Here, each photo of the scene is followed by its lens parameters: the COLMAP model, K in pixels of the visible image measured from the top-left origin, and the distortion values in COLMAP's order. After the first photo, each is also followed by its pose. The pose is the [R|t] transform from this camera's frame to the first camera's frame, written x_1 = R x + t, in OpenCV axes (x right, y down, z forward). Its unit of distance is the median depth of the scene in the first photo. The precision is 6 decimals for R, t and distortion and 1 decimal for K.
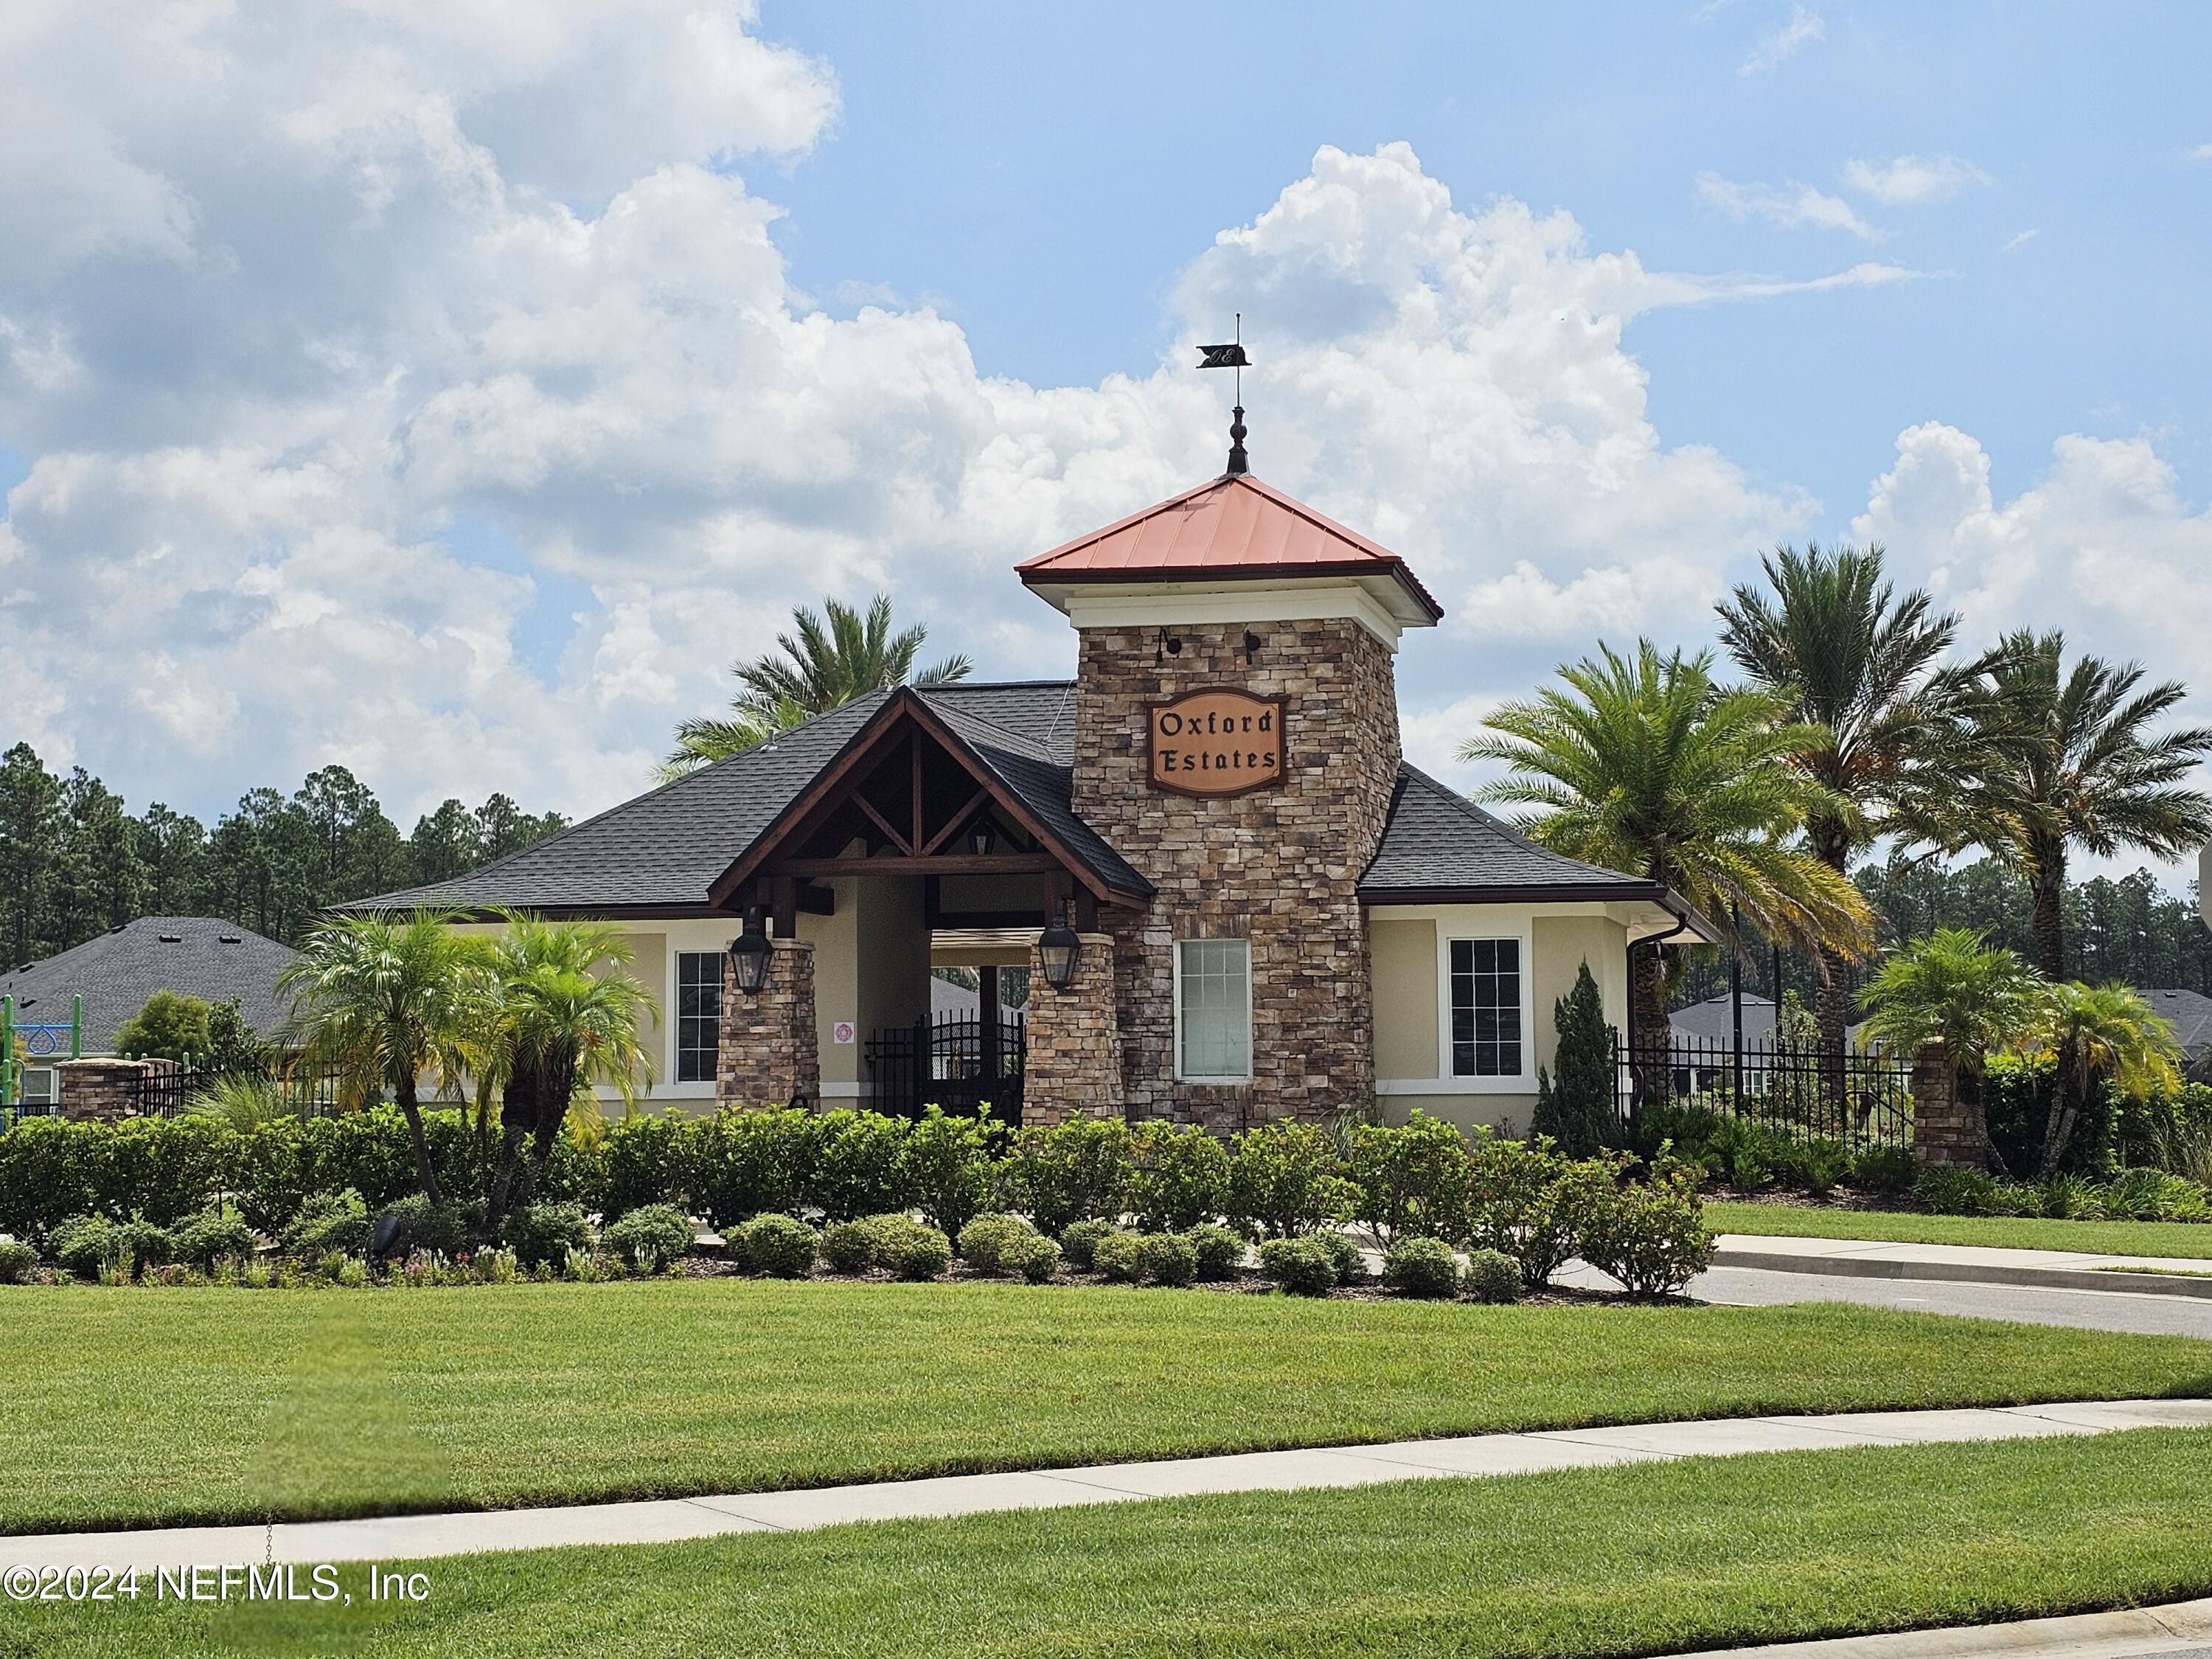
lens RADIAL K [[1482.4, 0, 1106.0], [0, 1482.4, 829.5], [0, 0, 1]] dist [-0.001948, -0.002734]
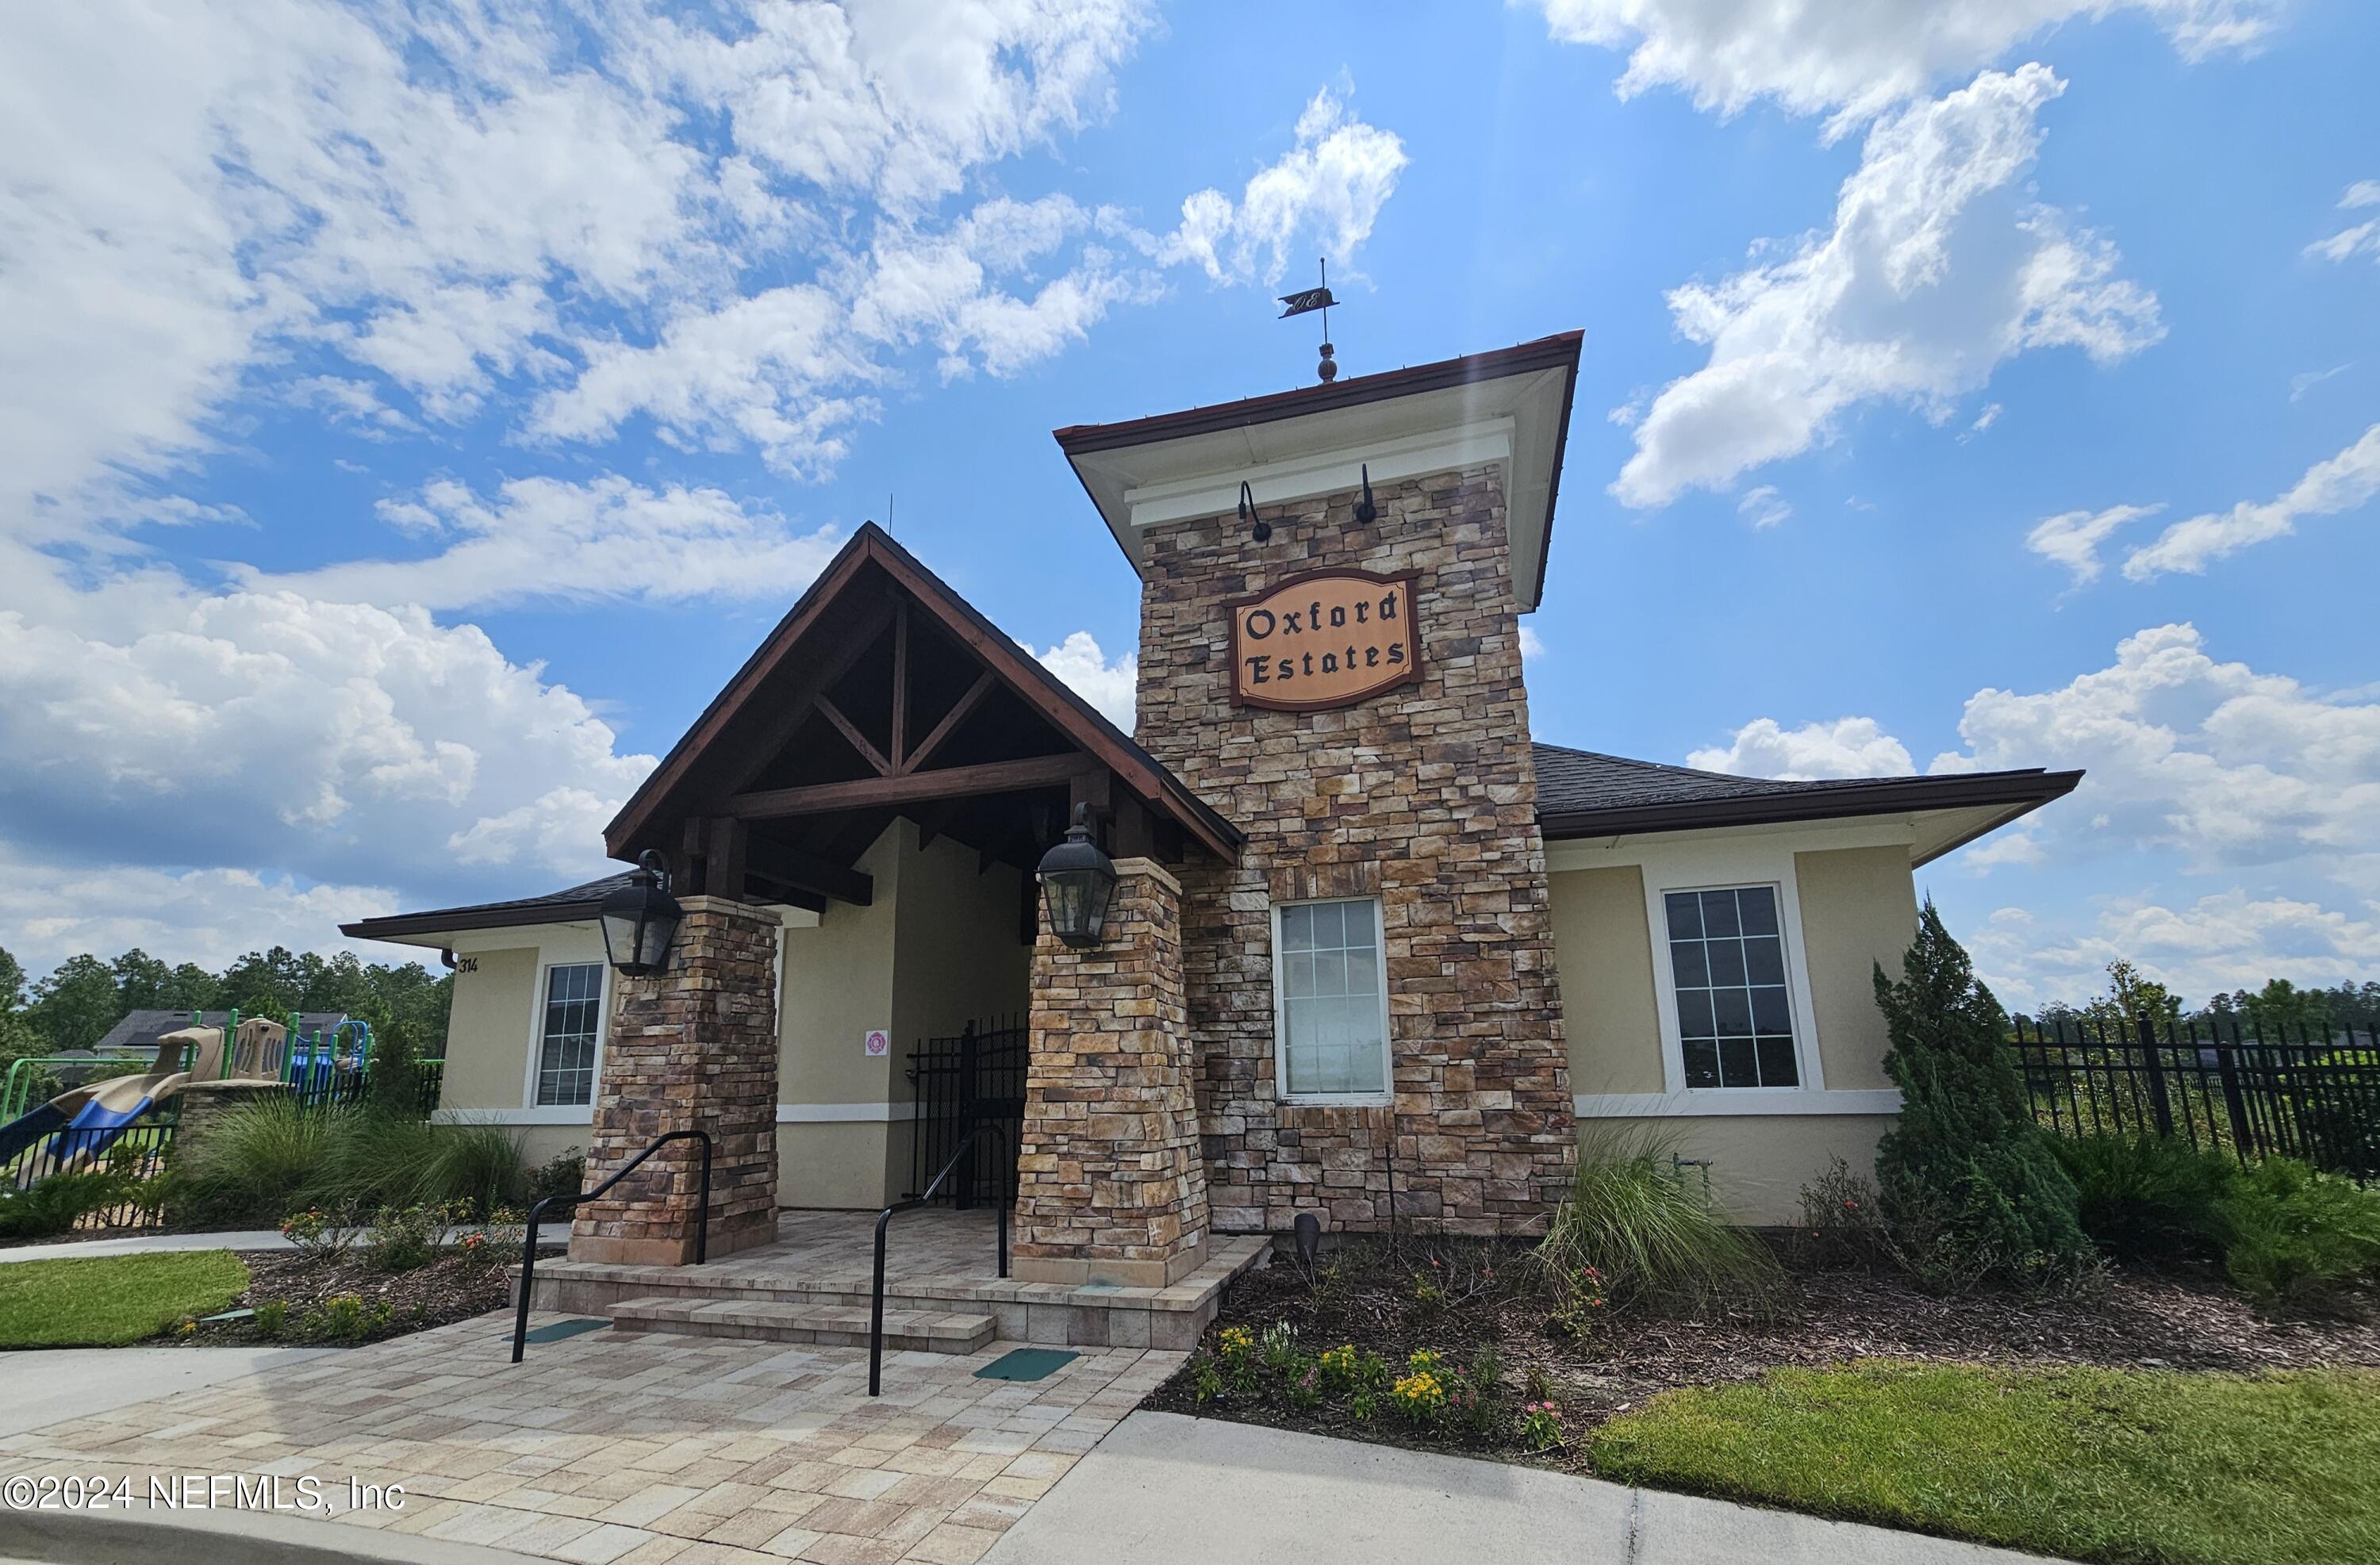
lens RADIAL K [[1298.4, 0, 1152.0], [0, 1298.4, 786.4], [0, 0, 1]] dist [-0.028618, 0.000799]
pose [[0.998983, -0.020372, -0.040223, 0.014500], [0.017742, 0.997748, -0.064679, 0.058959], [0.041450, 0.063900, 0.997095, 0.370761]]
